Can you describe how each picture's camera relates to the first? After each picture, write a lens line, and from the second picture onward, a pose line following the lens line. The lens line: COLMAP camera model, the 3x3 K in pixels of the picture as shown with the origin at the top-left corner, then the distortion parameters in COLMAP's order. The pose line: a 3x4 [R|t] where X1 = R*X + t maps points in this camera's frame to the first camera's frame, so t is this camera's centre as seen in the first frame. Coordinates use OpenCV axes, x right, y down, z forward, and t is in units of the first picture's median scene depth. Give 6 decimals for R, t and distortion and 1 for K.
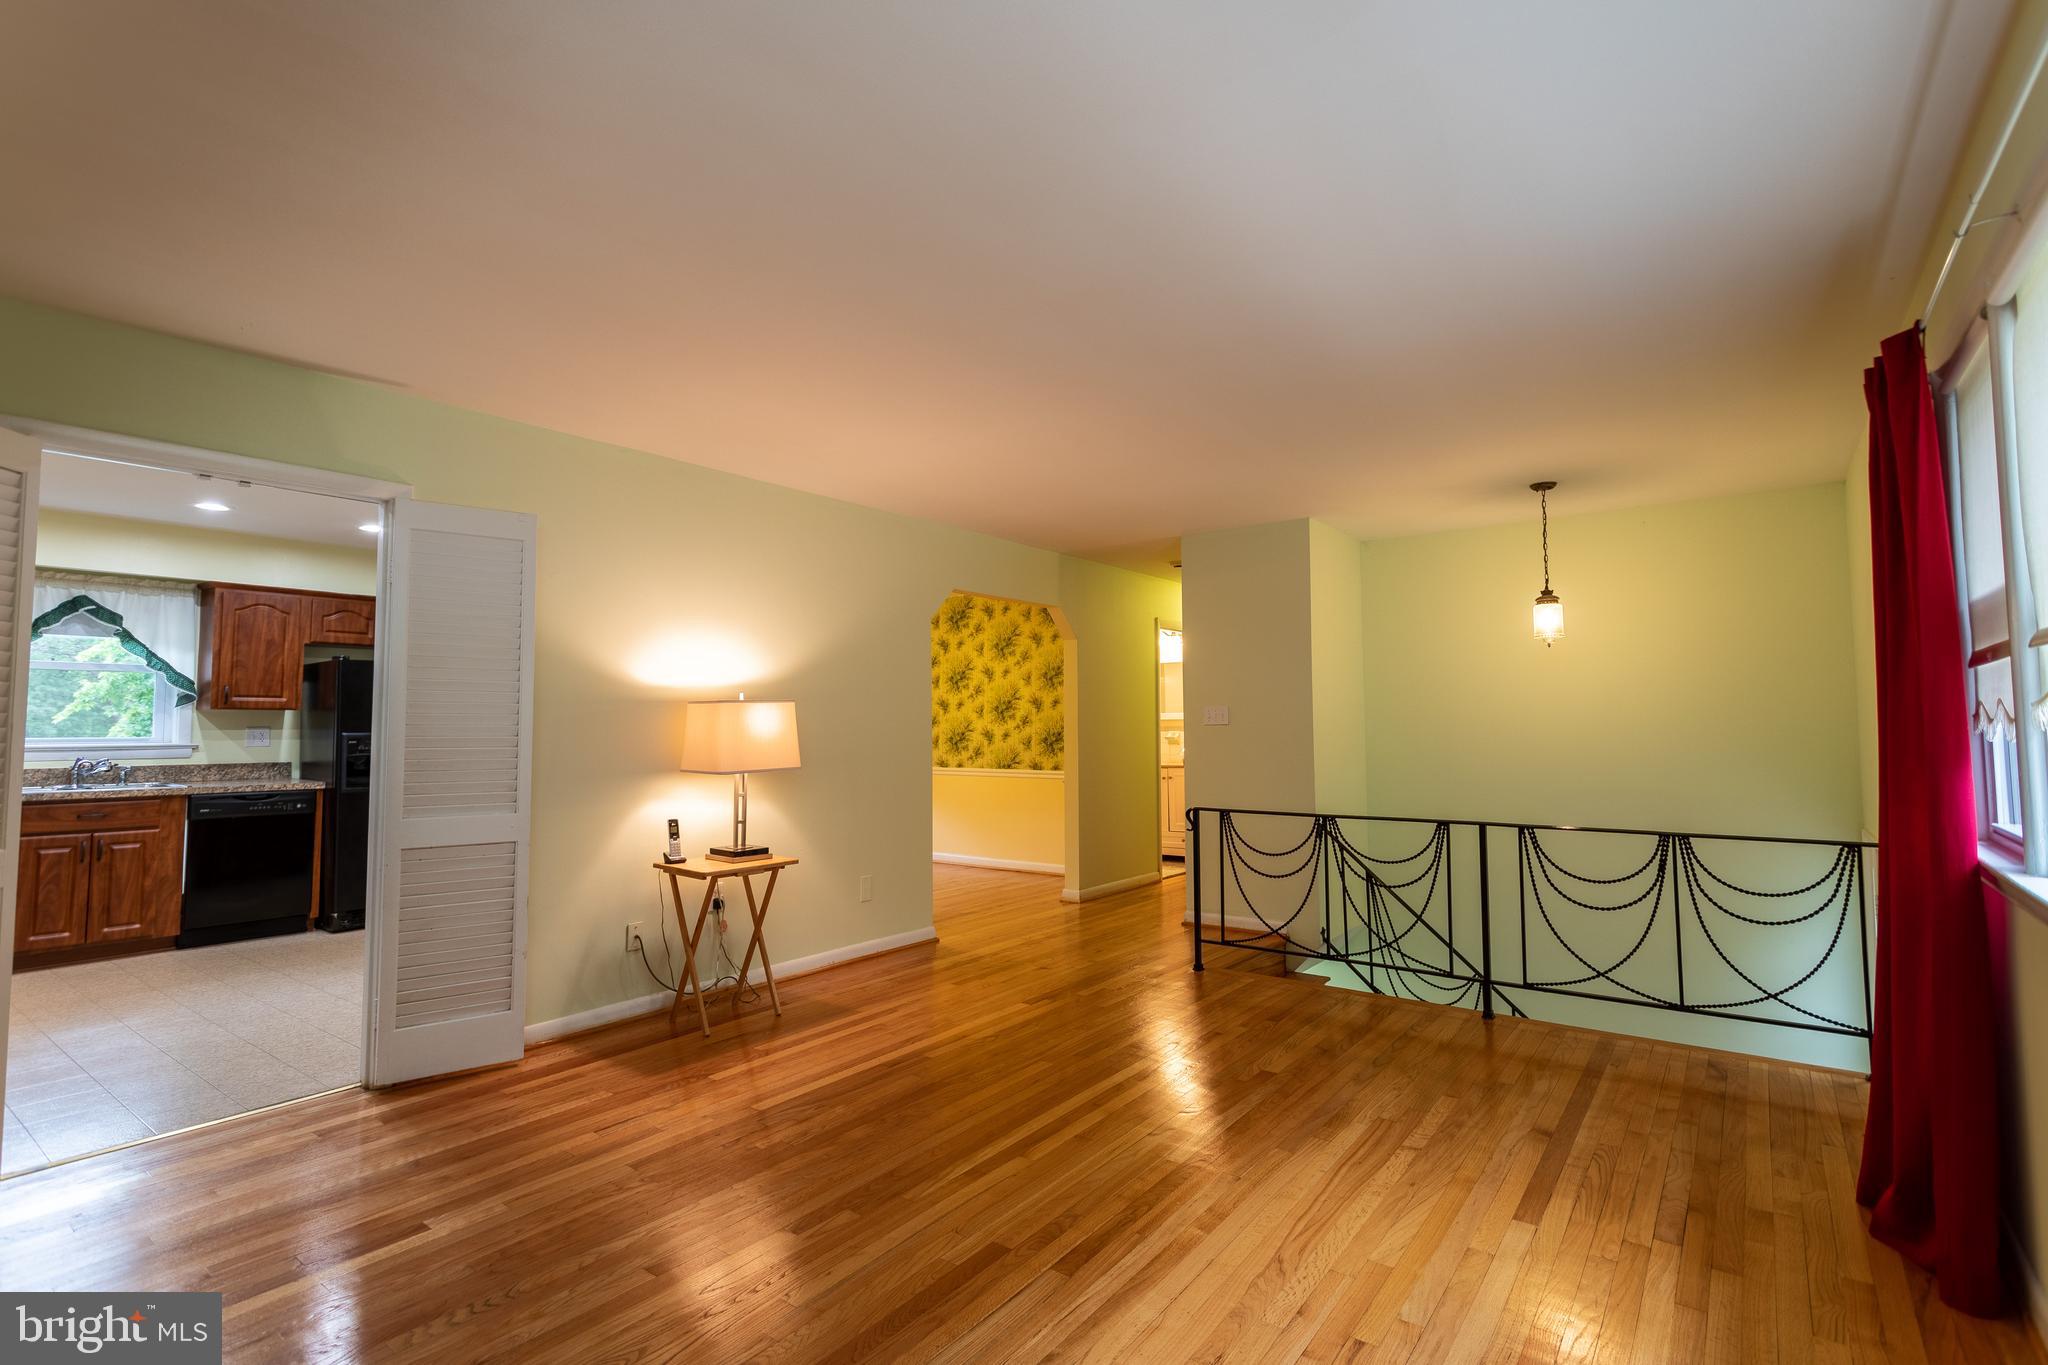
lens RADIAL K [[965.8, 0, 1022.0], [0, 965.8, 673.7], [0, 0, 1]] dist [0.001777, 0.001329]
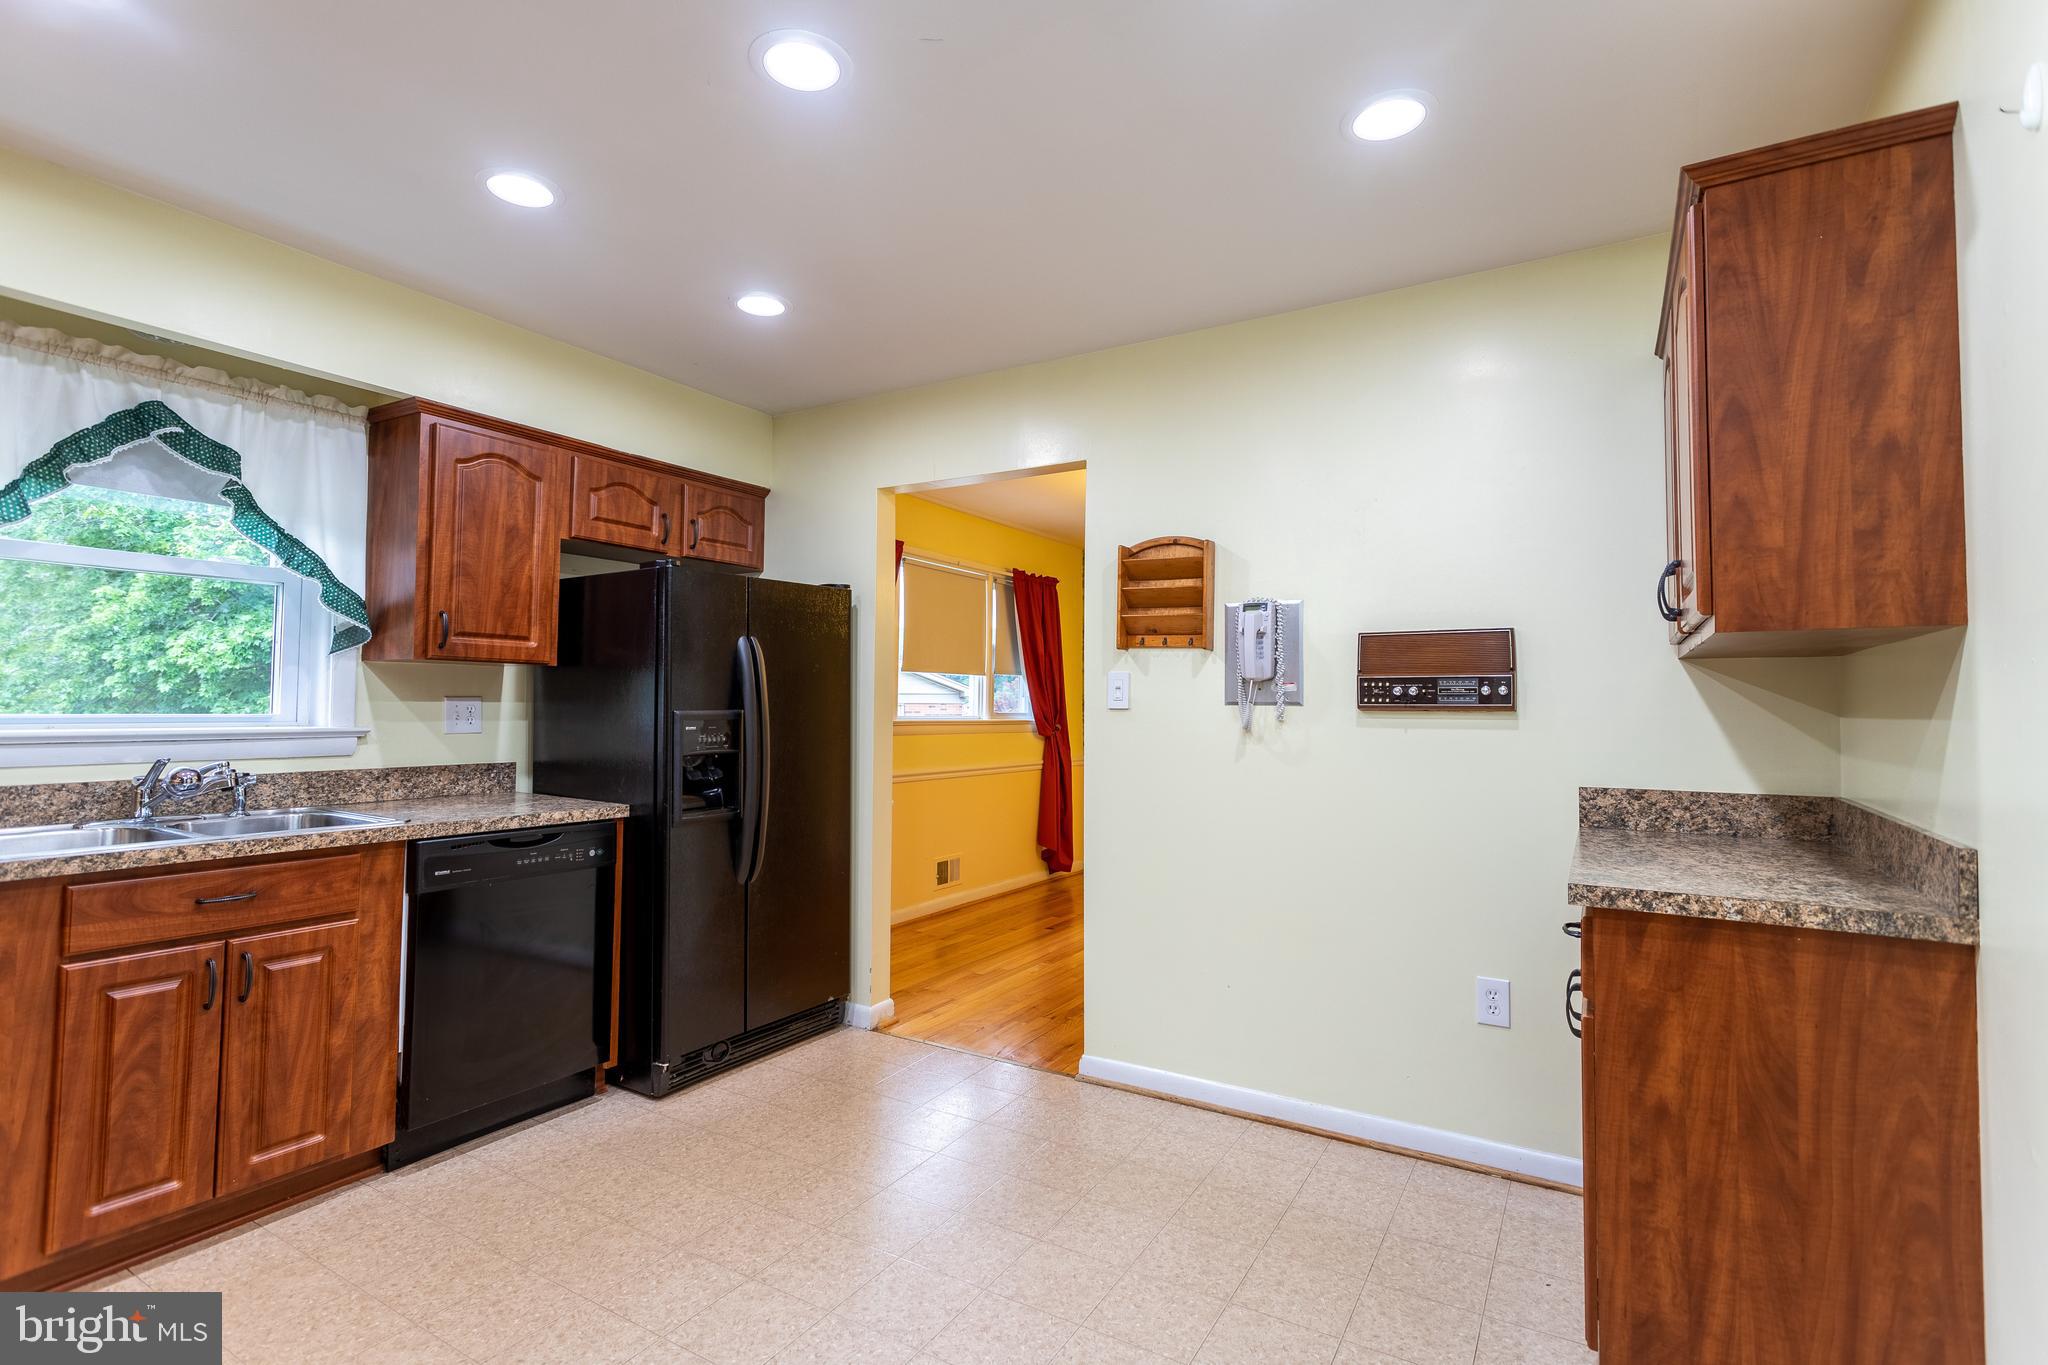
lens RADIAL K [[965.8, 0, 1022.0], [0, 965.8, 673.7], [0, 0, 1]] dist [0.001777, 0.001329]
pose [[0.994716, 0.016110, 0.101390, -0.601985], [-0.018248, 0.999630, 0.020190, 0.029783], [-0.101028, -0.021934, 0.994642, 0.497432]]
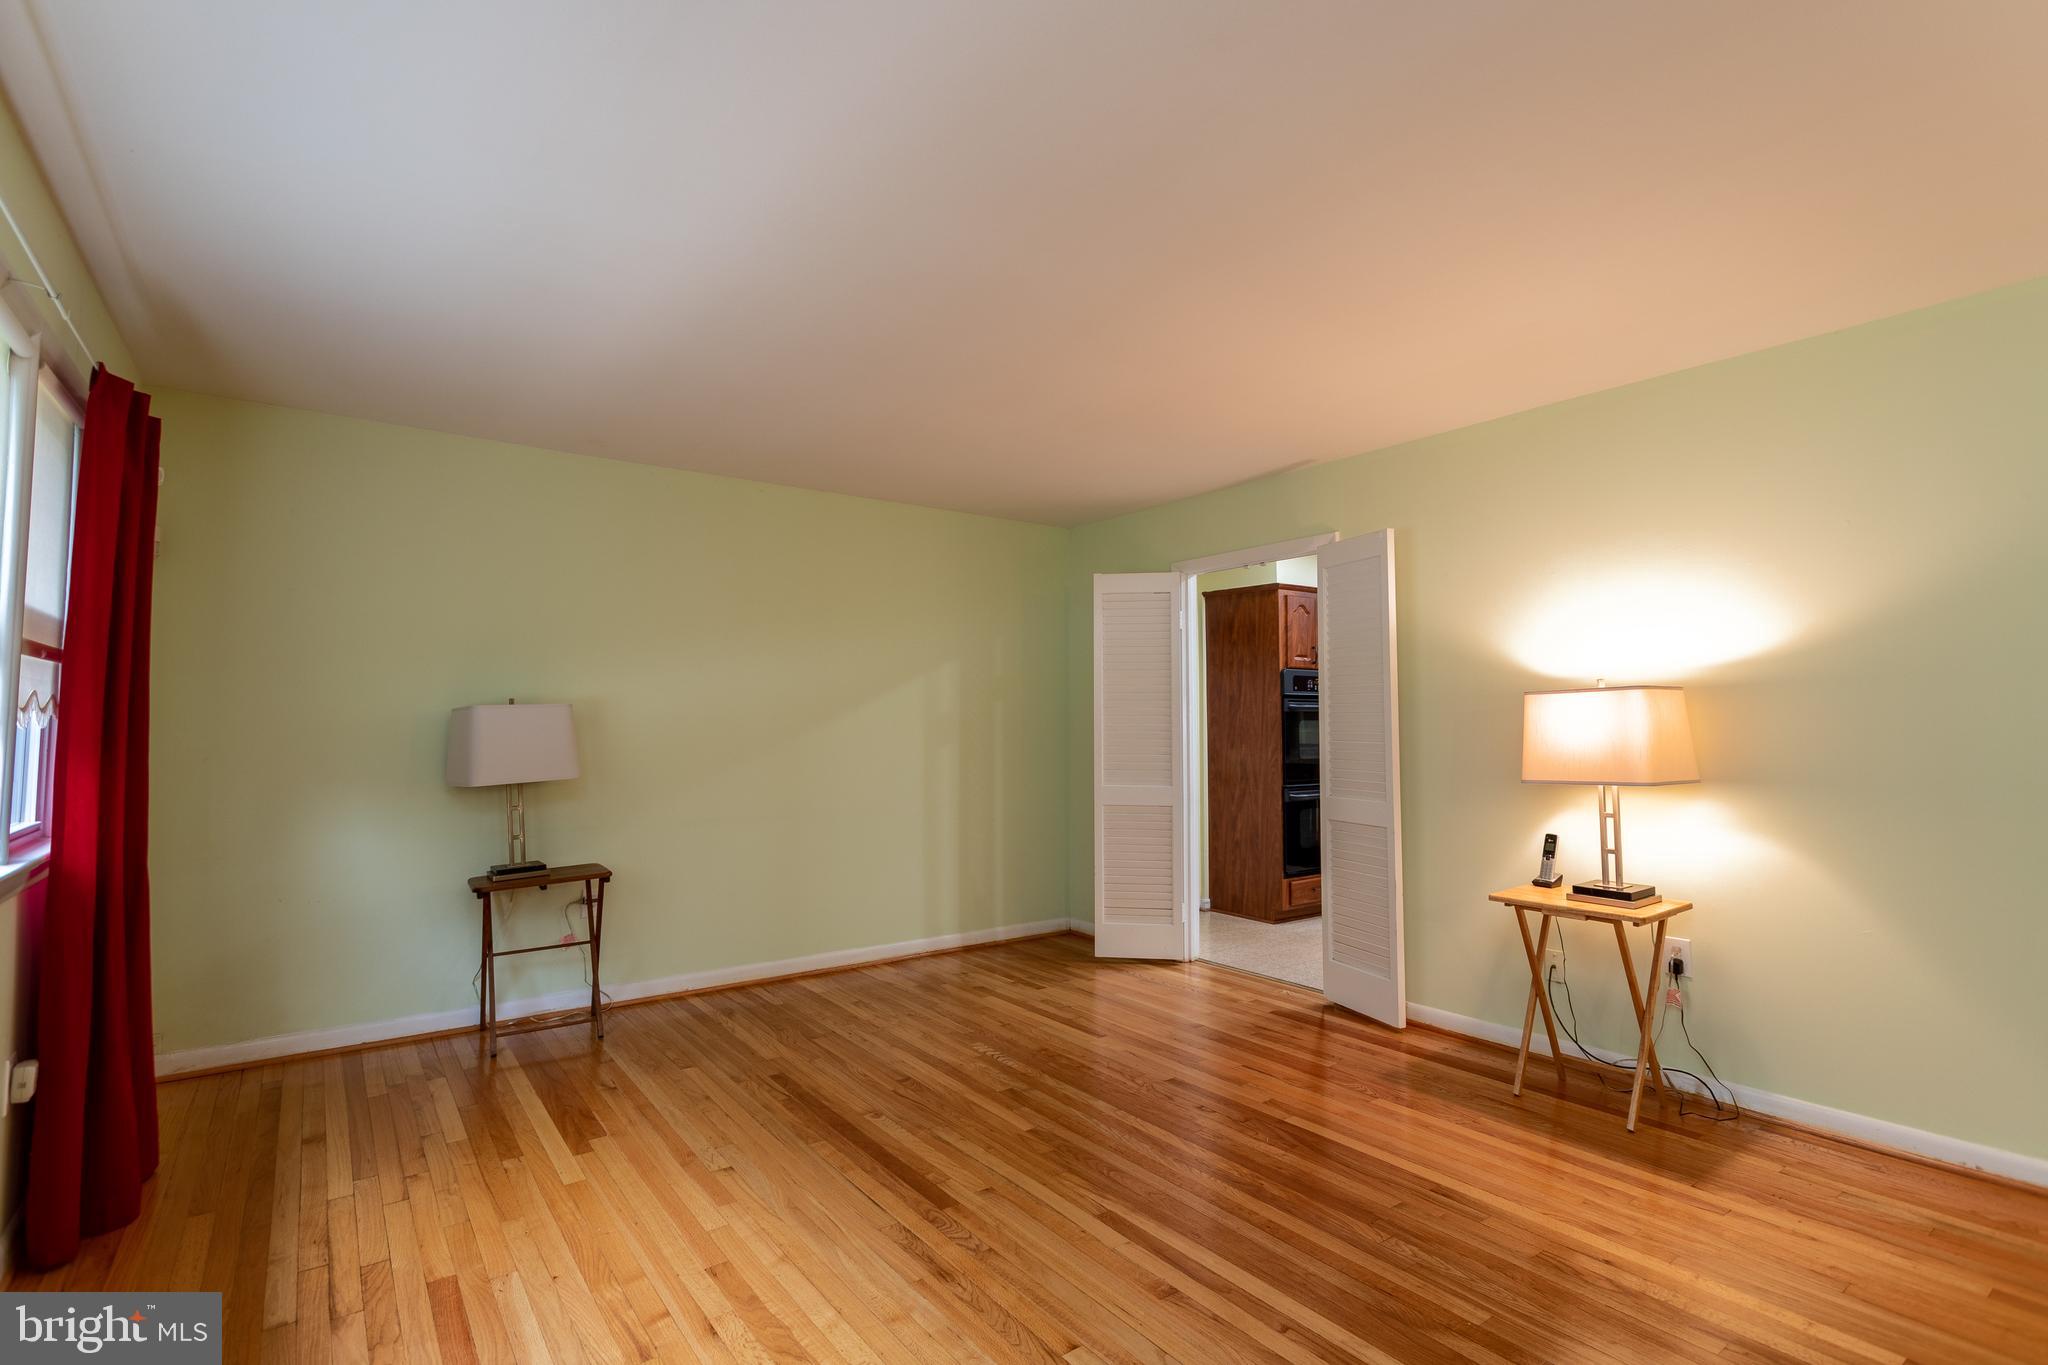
lens RADIAL K [[965.8, 0, 1022.0], [0, 965.8, 673.7], [0, 0, 1]] dist [0.001777, 0.001329]
pose [[-0.290398, -0.047502, -0.955726, 0.421968], [0.055448, 0.996254, -0.066364, 0.031053], [0.955298, -0.072265, -0.286676, 0.592933]]
